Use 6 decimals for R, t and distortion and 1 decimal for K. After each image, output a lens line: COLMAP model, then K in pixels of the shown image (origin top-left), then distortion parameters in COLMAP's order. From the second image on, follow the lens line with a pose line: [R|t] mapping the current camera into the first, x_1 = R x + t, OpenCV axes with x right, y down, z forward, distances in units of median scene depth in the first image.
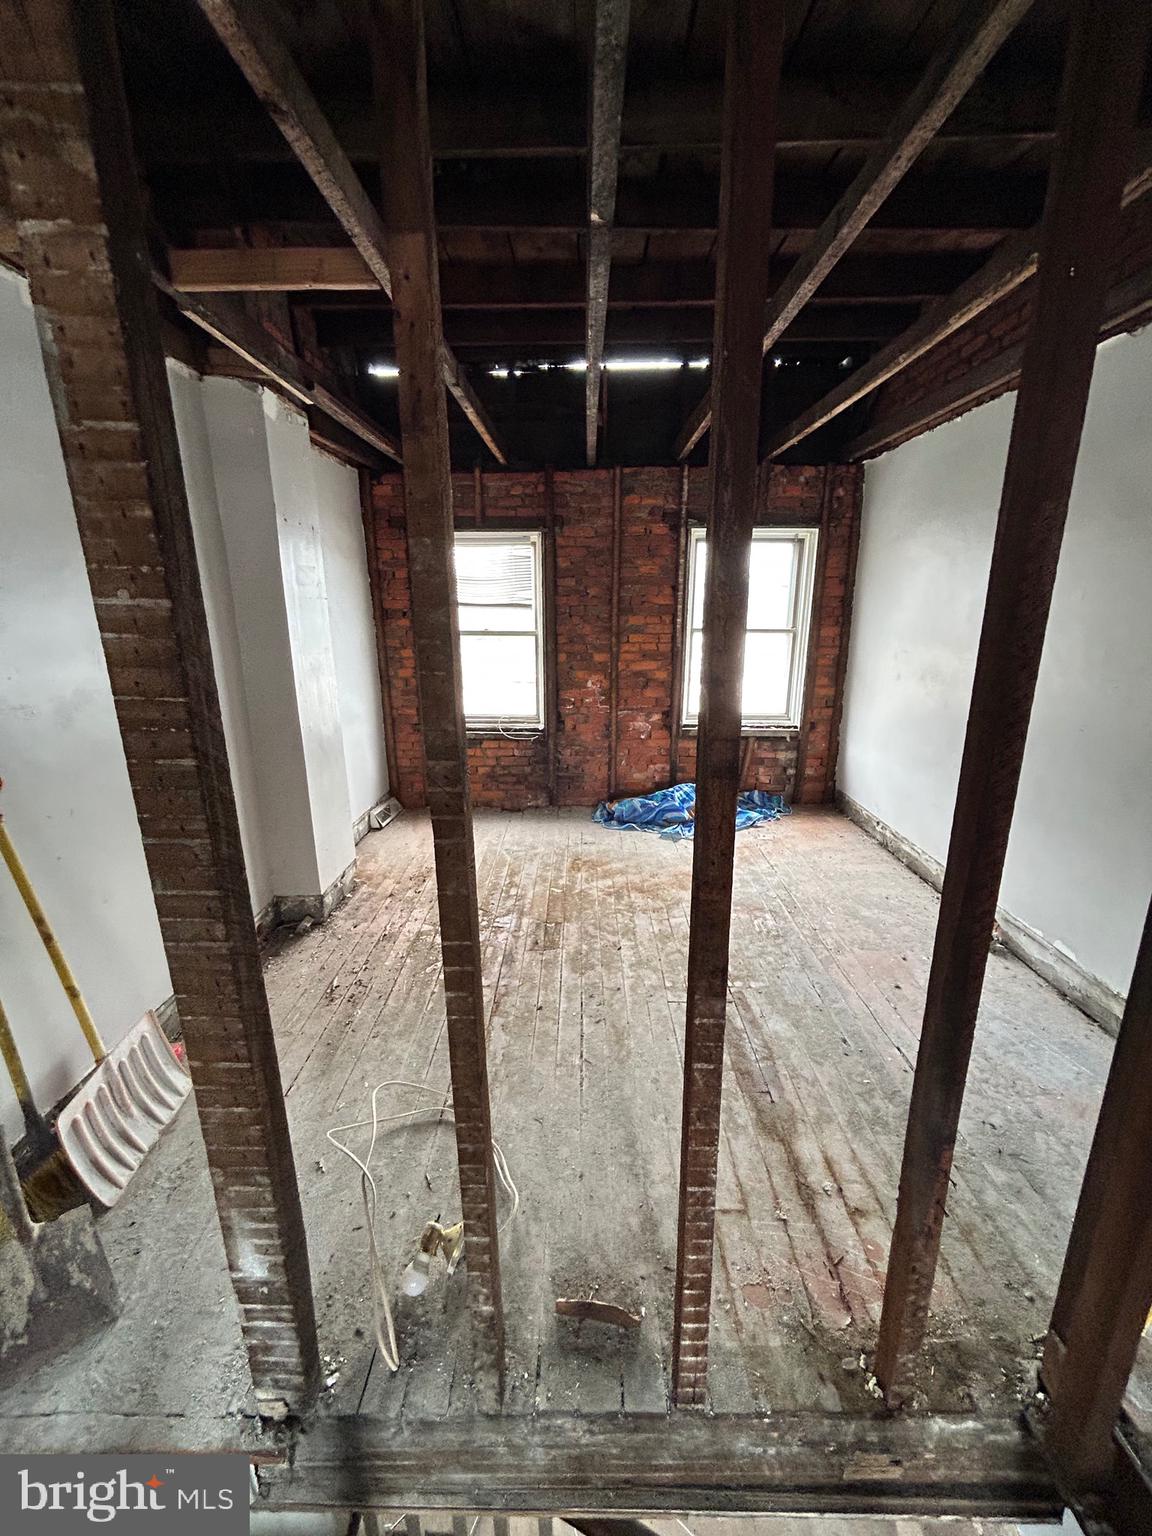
lens RADIAL K [[619.3, 0, 576.4], [0, 619.3, 764.0], [0, 0, 1]] dist [0.001477, -0.000245]
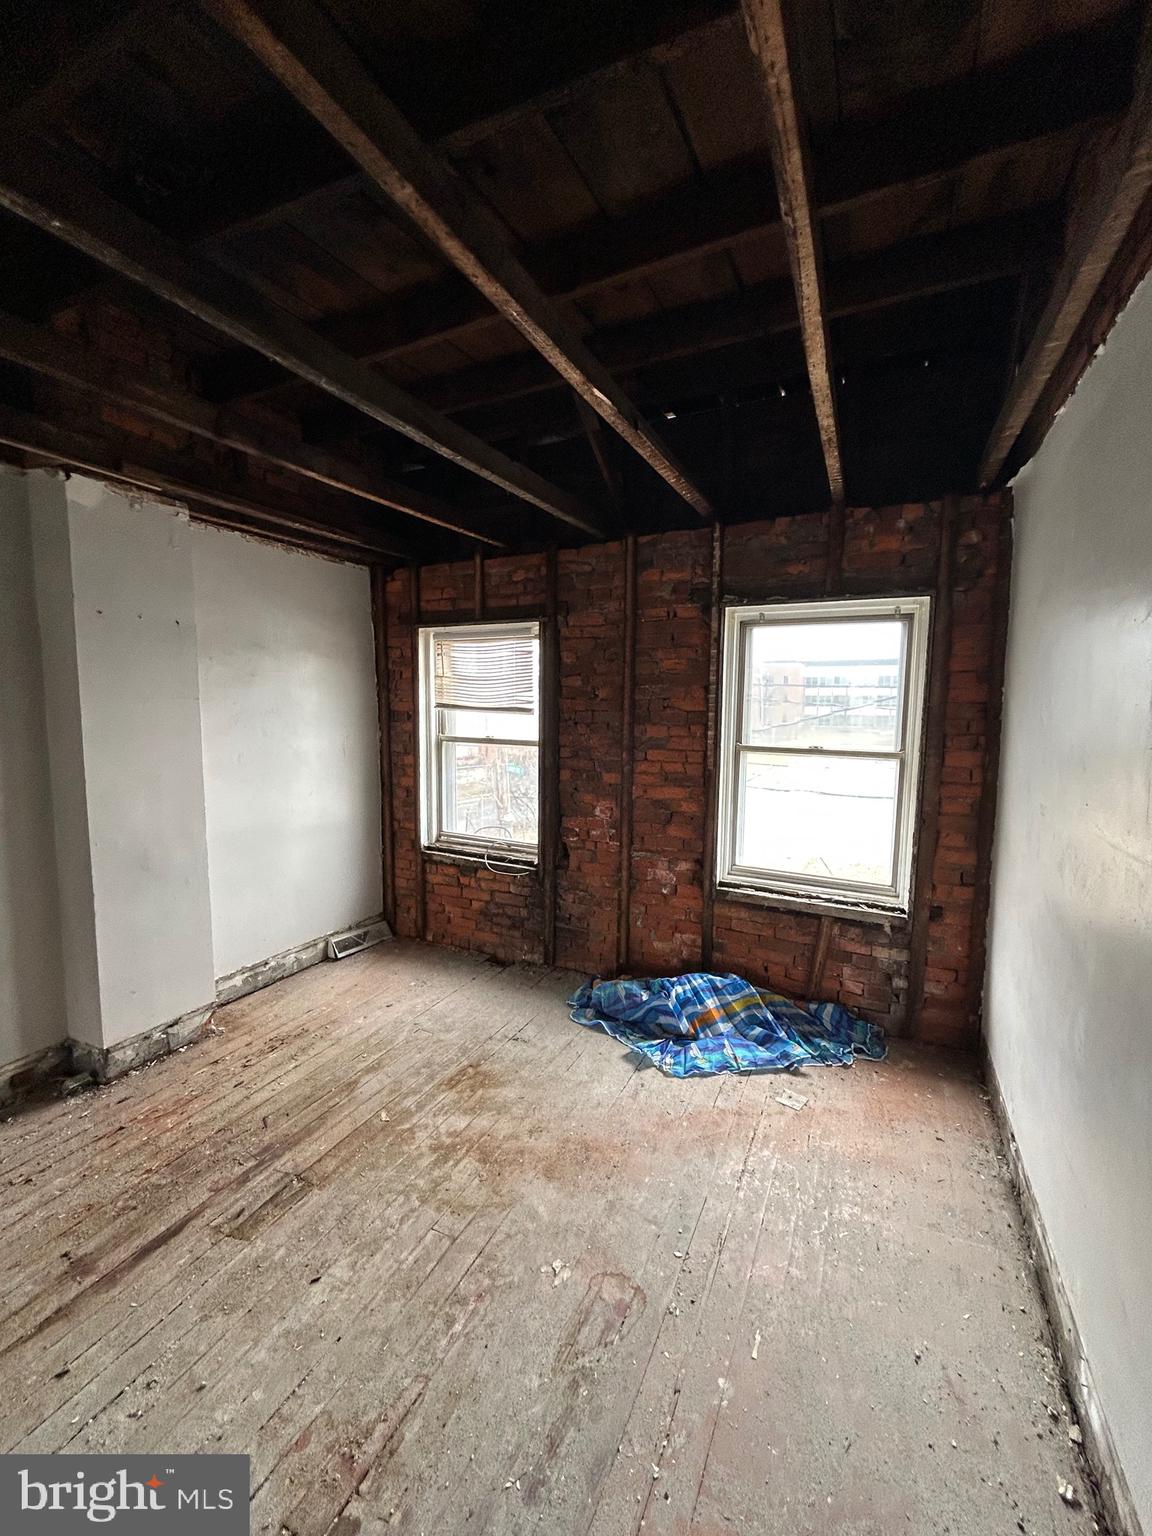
lens RADIAL K [[619.3, 0, 575.3], [0, 619.3, 764.7], [0, 0, 1]] dist [0.001477, -0.000245]
pose [[0.904662, 0.052345, -0.422904, 0.326576], [-0.119964, 0.983573, -0.134881, -0.083569], [0.408896, 0.172755, 0.896080, 0.313681]]
